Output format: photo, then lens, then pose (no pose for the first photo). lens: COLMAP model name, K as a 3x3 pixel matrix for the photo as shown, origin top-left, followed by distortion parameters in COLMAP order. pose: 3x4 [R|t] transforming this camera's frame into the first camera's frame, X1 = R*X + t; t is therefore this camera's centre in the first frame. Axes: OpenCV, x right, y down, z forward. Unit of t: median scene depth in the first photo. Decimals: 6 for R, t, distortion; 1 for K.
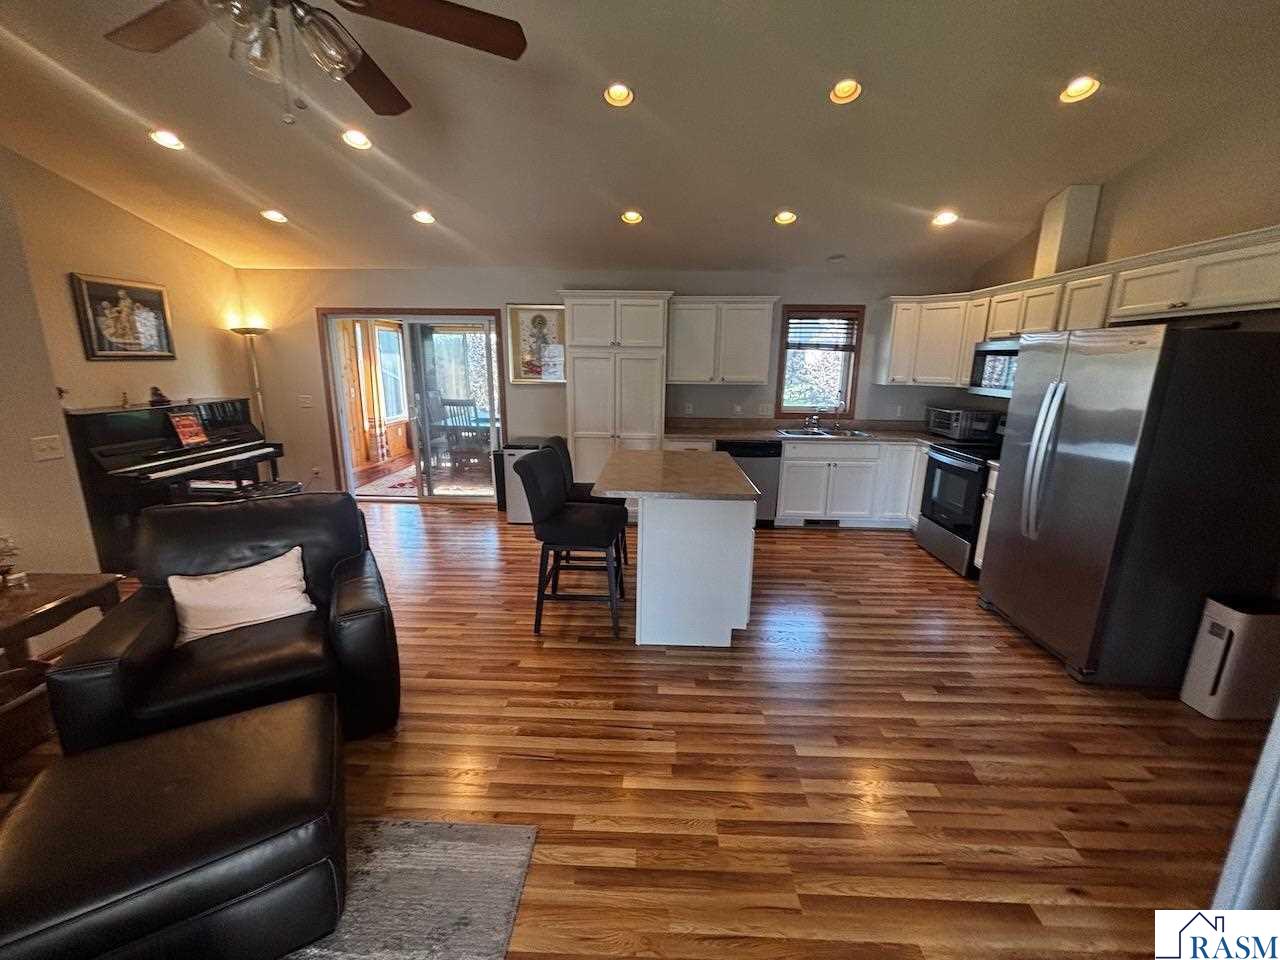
lens RADIAL K [[513.5, 0, 641.6], [0, 513.5, 479.0], [0, 0, 1]] dist [-0.001371, -0.000505]
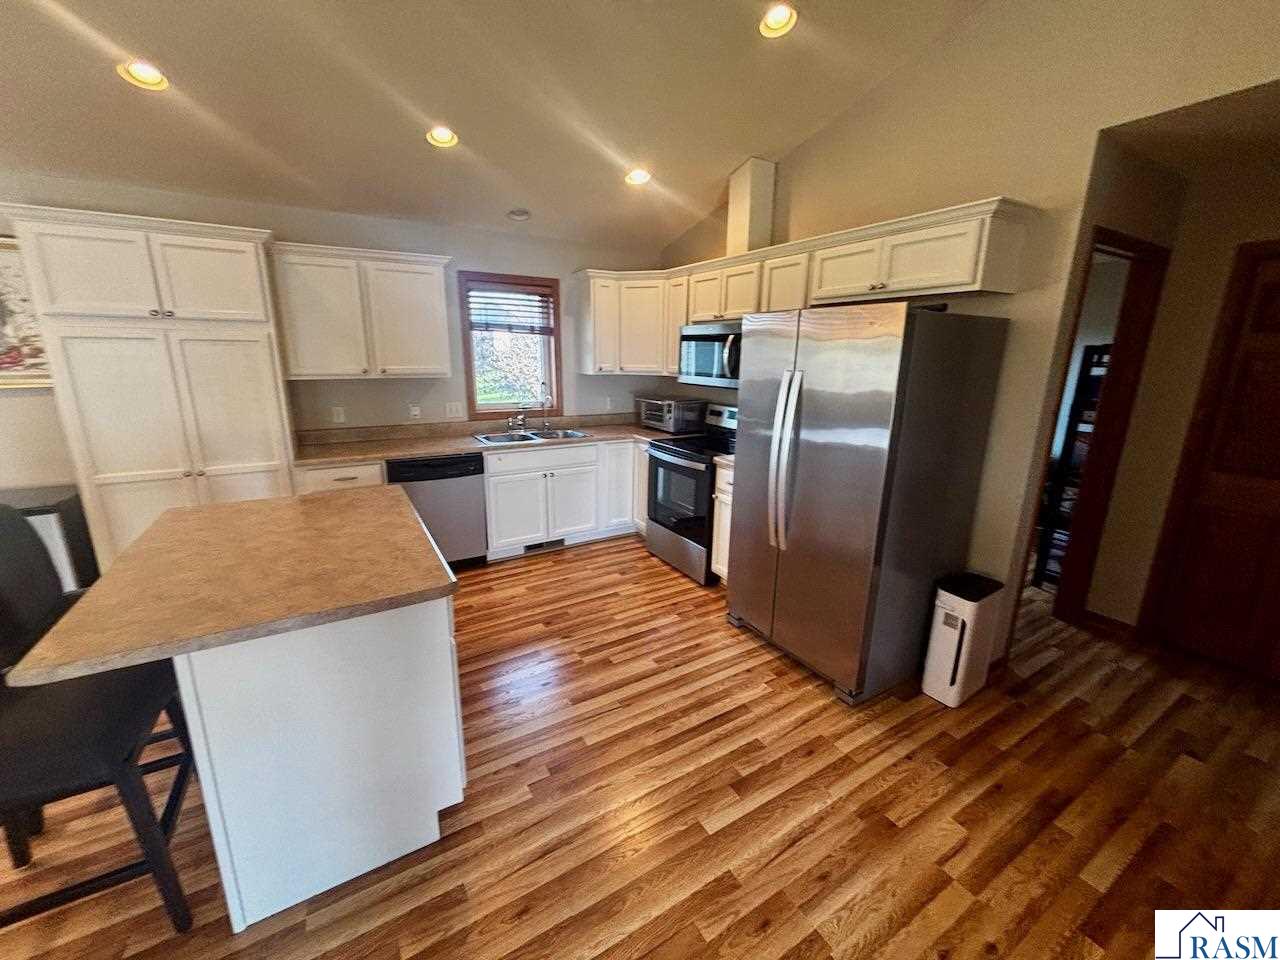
lens RADIAL K [[508.3, 0, 639.6], [0, 508.3, 483.6], [0, 0, 1]] dist [0.007711, -0.000130]
pose [[0.842110, -0.136593, 0.521721, 0.079017], [0.118416, 0.990618, 0.068220, -0.057358], [-0.526145, 0.004331, 0.850384, 0.263730]]
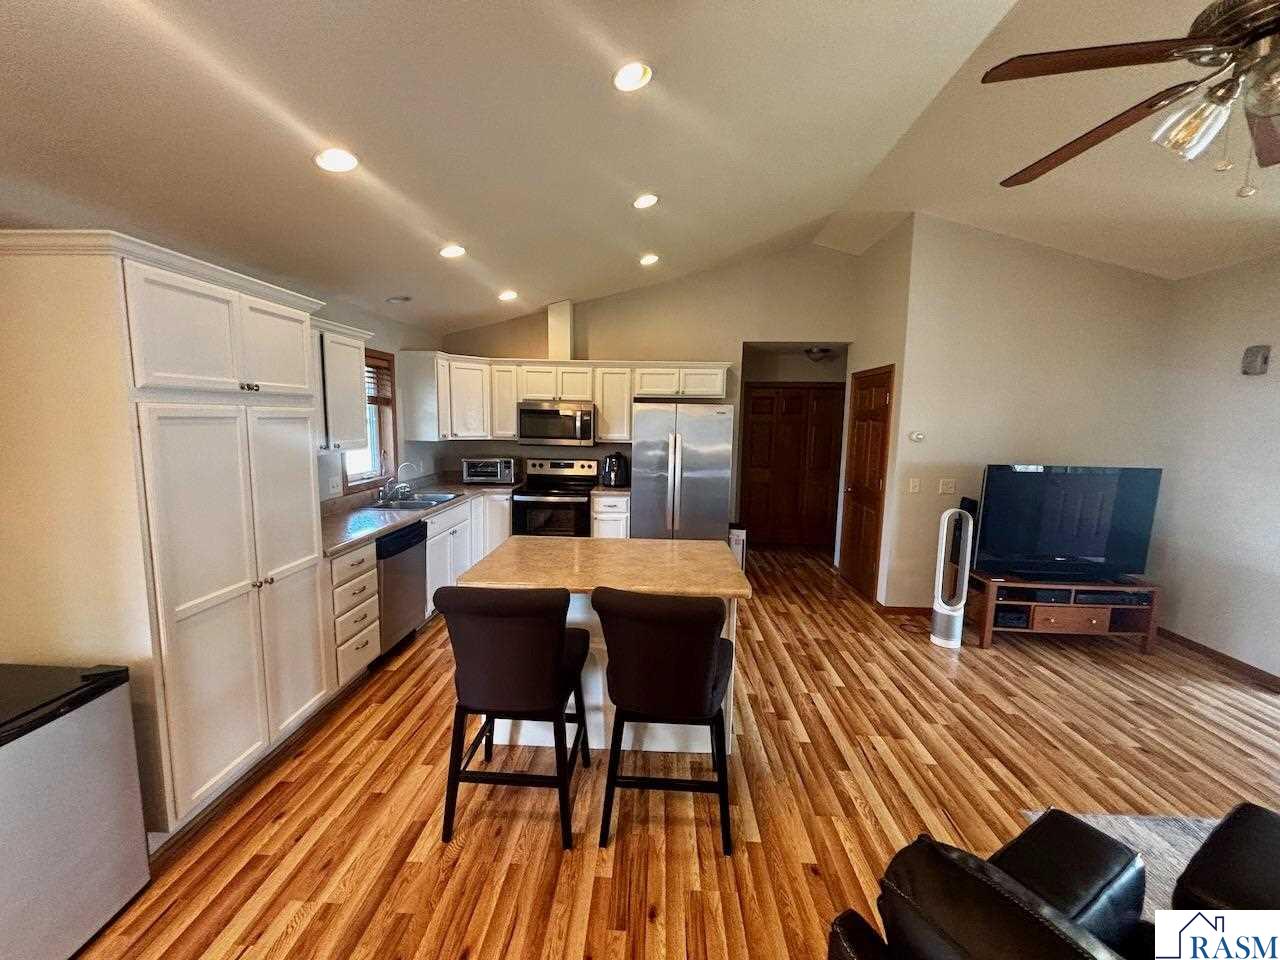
lens RADIAL K [[516.2, 0, 638.6], [0, 516.2, 478.4], [0, 0, 1]] dist [-0.001080, 0.000549]
pose [[0.008464, -0.128936, 0.991617, -0.553765], [0.210053, 0.969756, 0.124300, -0.179088], [-0.977653, 0.207240, 0.035291, 0.700756]]
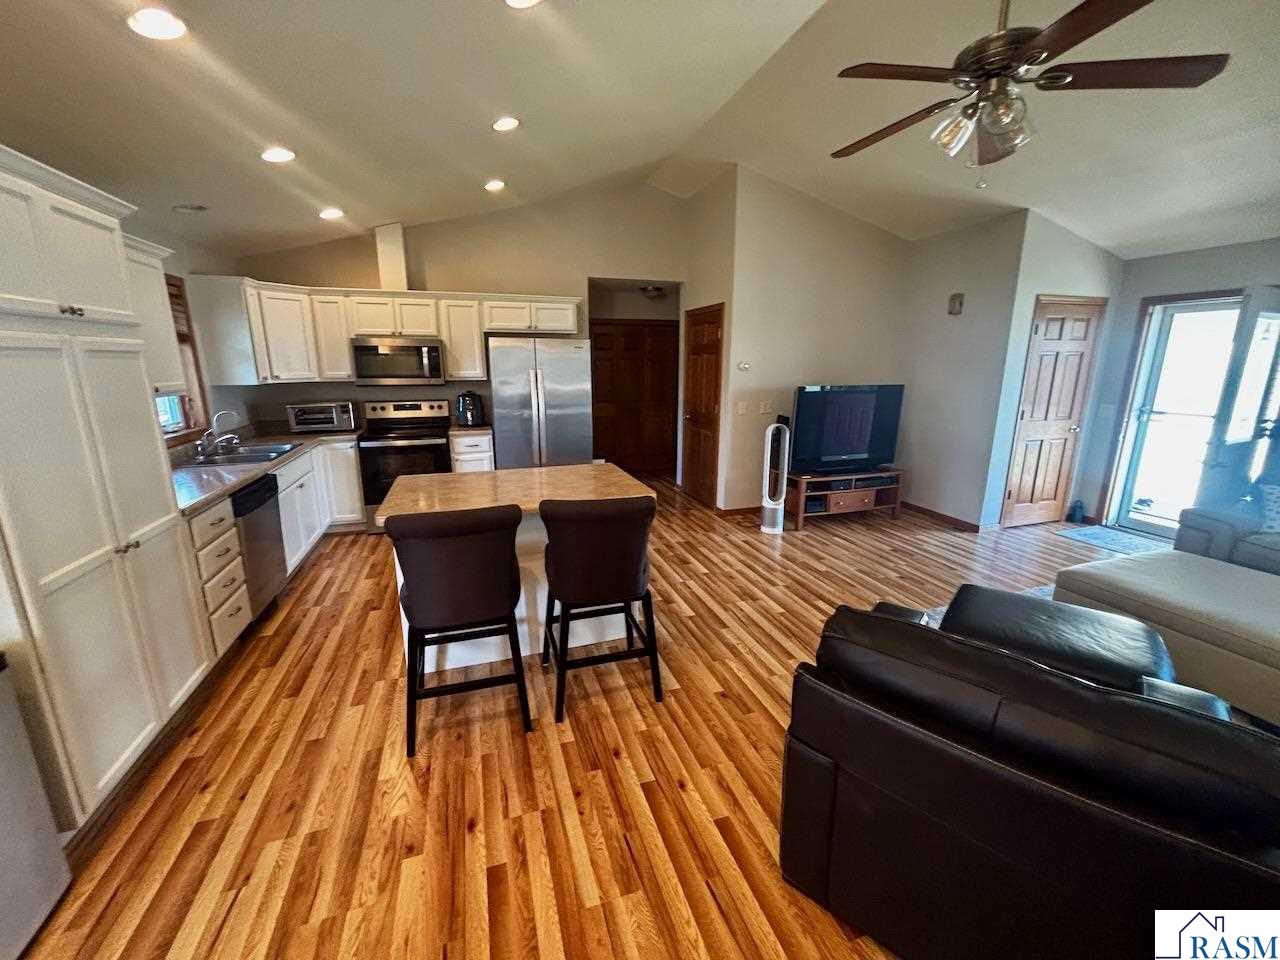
lens RADIAL K [[513.5, 0, 641.6], [0, 513.5, 479.0], [0, 0, 1]] dist [-0.001371, -0.000505]
pose [[-0.347514, -0.222498, 0.910895, -0.598292], [0.209135, 0.928578, 0.306604, -0.189314], [-0.914055, 0.297049, -0.276161, 0.809231]]
